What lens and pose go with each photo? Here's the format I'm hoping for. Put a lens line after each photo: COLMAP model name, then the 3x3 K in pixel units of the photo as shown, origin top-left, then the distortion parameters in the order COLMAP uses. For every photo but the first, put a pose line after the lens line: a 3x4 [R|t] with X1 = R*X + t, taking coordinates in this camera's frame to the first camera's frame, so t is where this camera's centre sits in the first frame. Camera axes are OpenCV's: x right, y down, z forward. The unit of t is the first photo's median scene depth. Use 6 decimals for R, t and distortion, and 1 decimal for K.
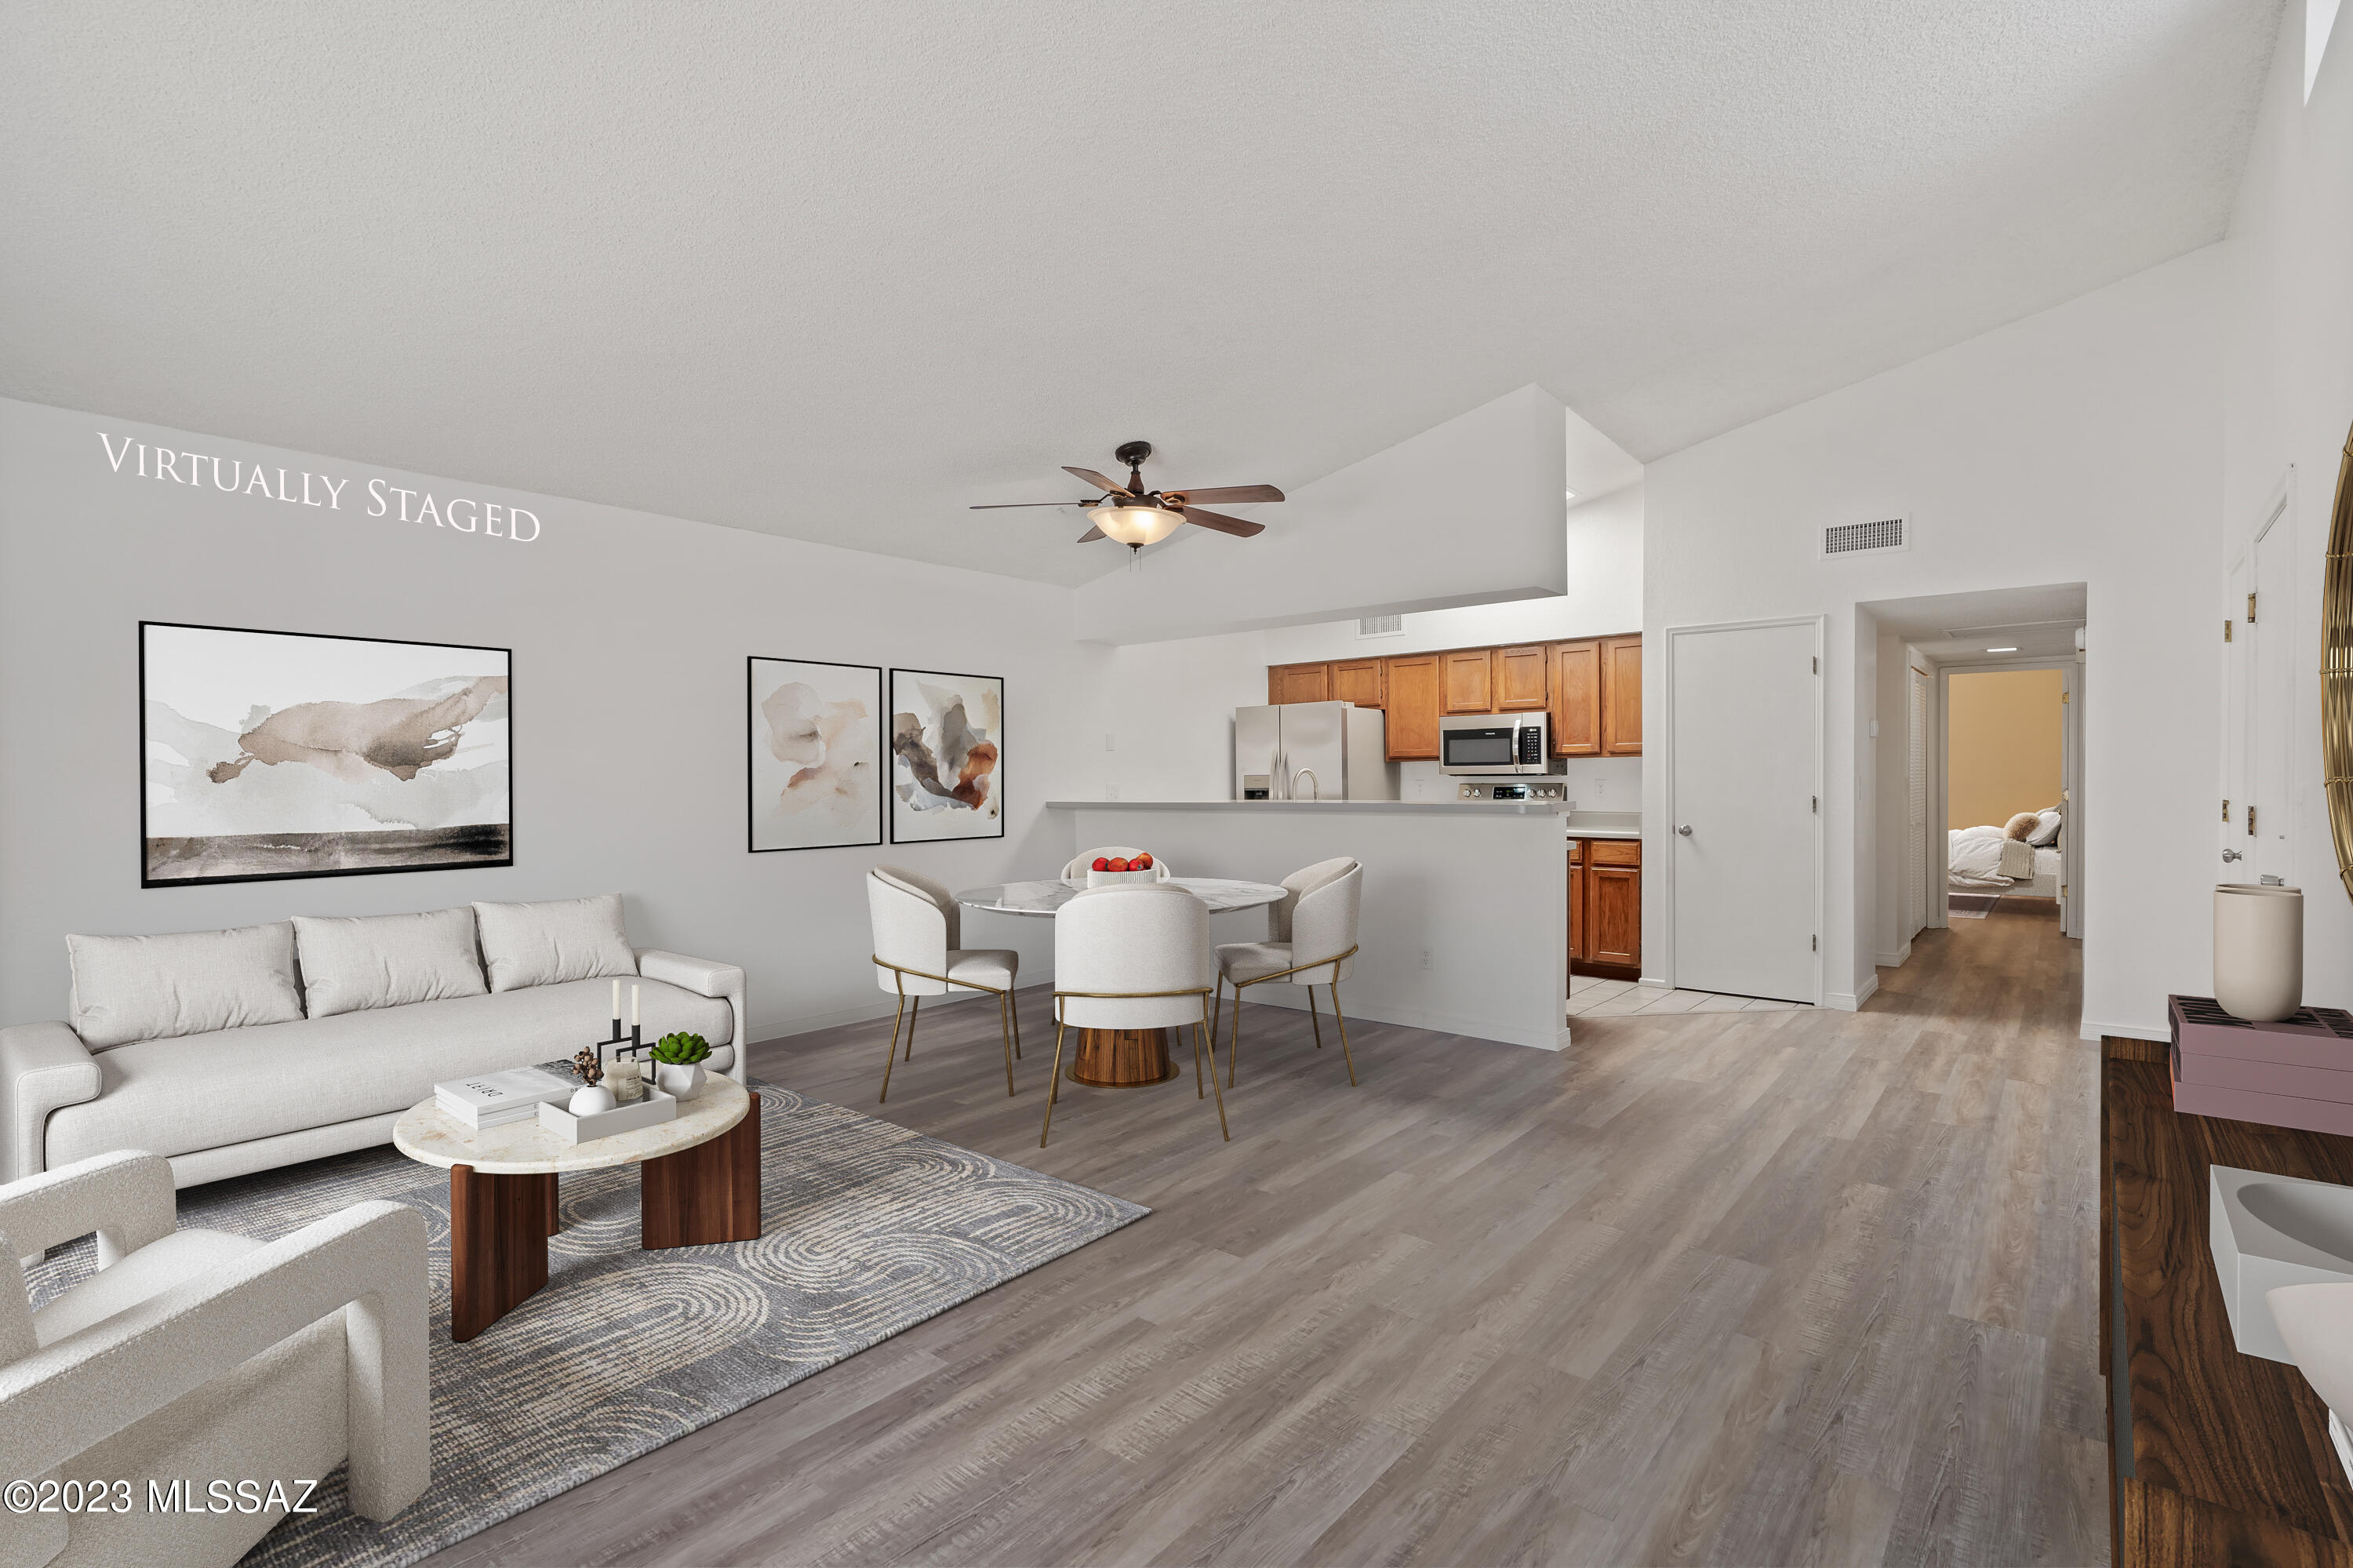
lens RADIAL K [[1089.8, 0, 1191.6], [0, 1089.8, 791.3], [0, 0, 1]] dist [-0.005678, 0.002090]
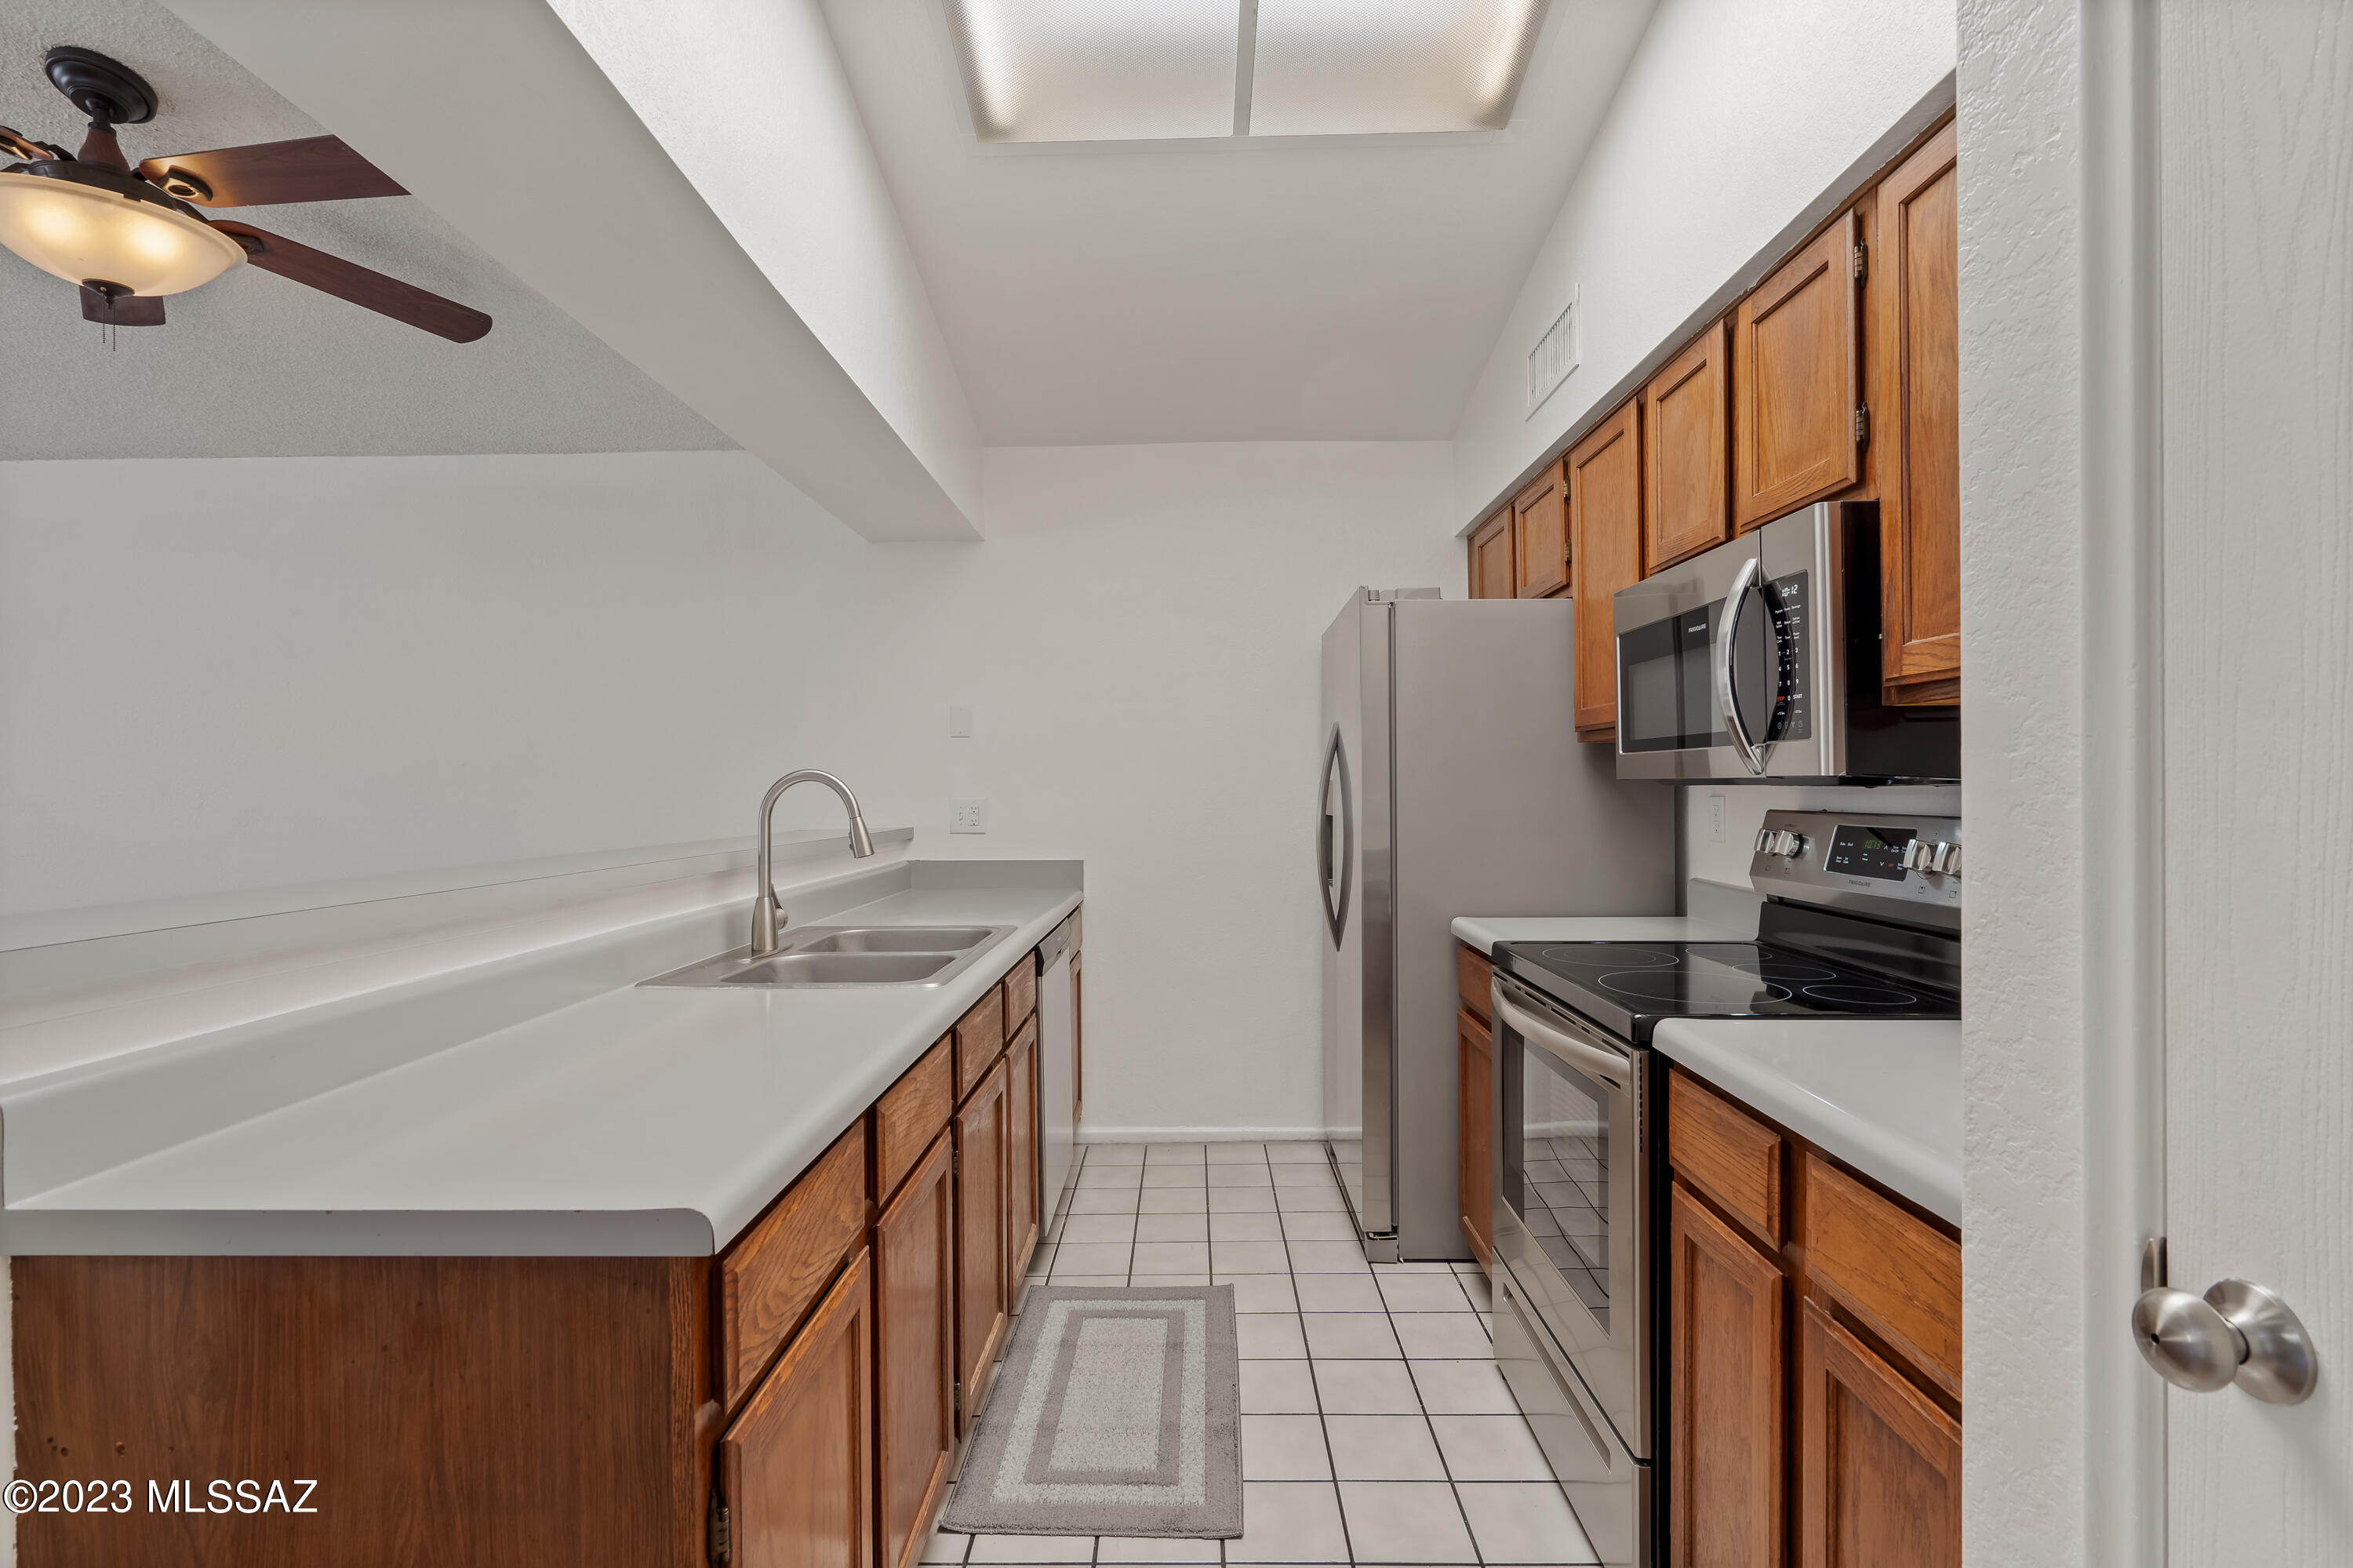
lens RADIAL K [[1089.8, 0, 1181.5], [0, 1089.8, 789.8], [0, 0, 1]] dist [-0.005678, 0.002090]
pose [[0.623047, 0.005447, -0.782165, 0.427472], [-0.004984, 0.999983, 0.002994, -0.014233], [0.782168, 0.002033, 0.623064, 0.776248]]
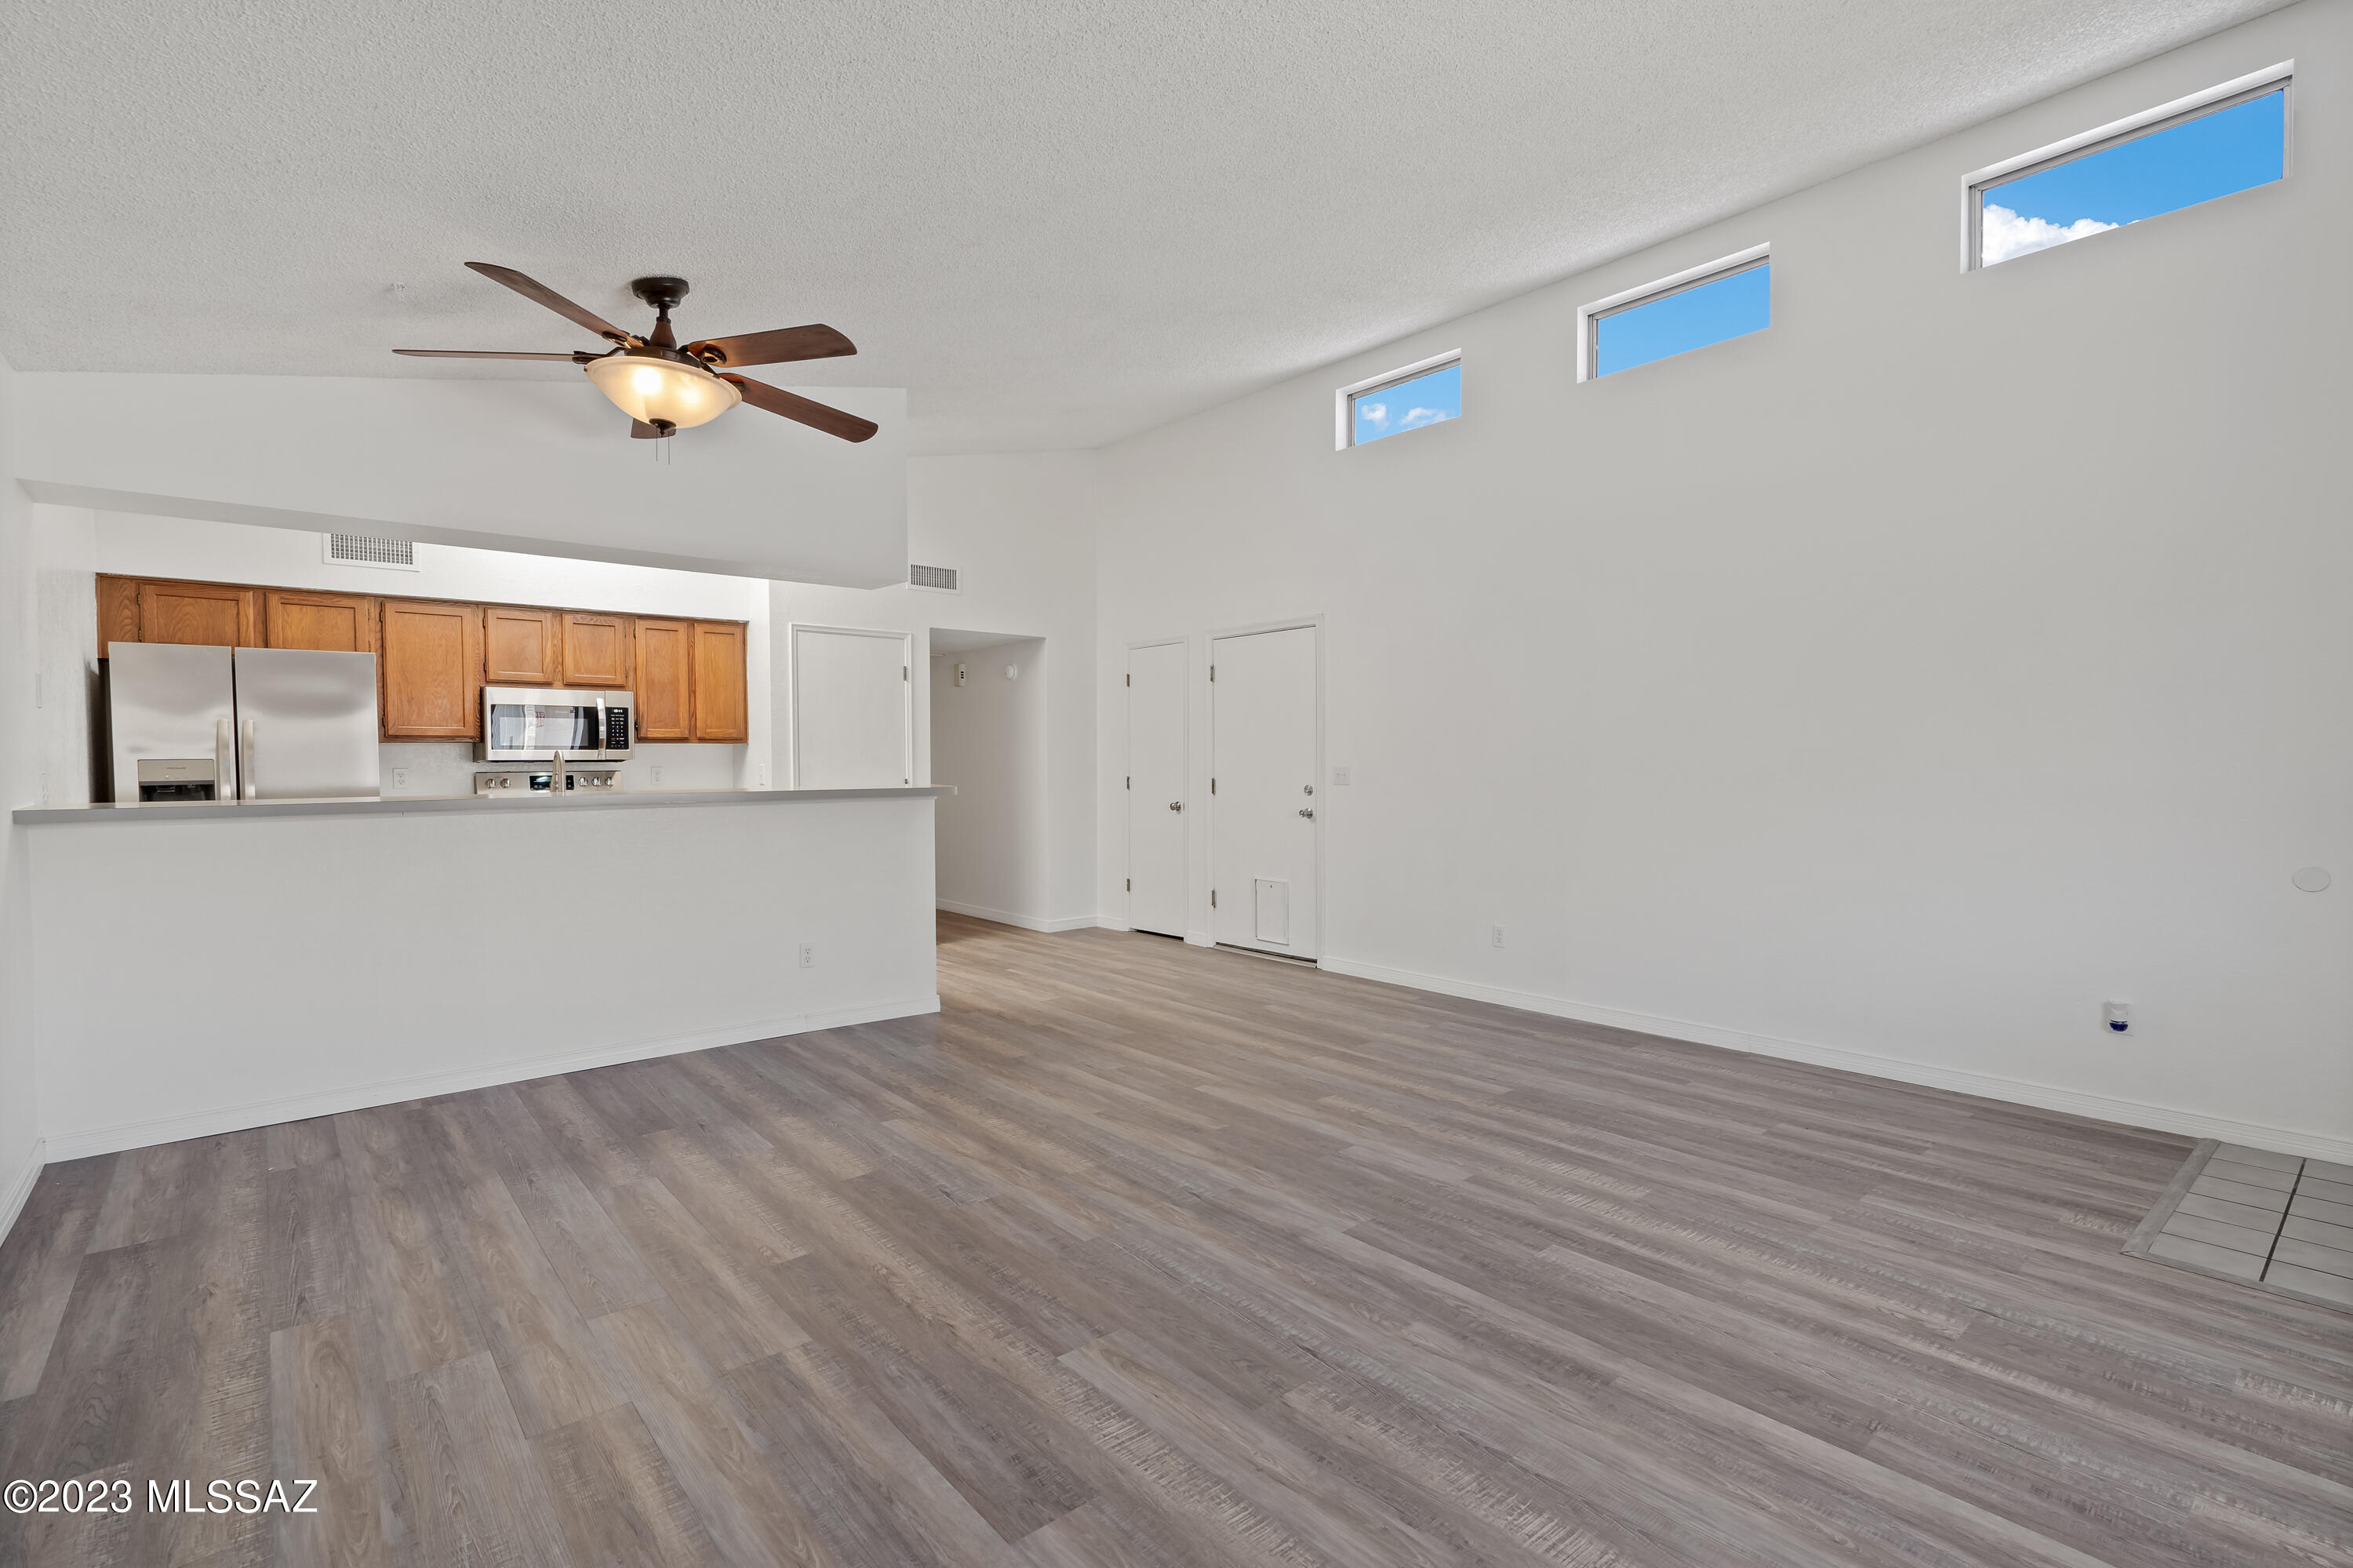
lens RADIAL K [[1089.8, 0, 1178.1], [0, 1089.8, 780.7], [0, 0, 1]] dist [-0.005678, 0.002090]
pose [[0.167906, -0.010792, 0.985744, -0.502781], [0.016111, 0.999837, 0.008202, 0.001074], [-0.985671, 0.014504, 0.168052, 0.412516]]
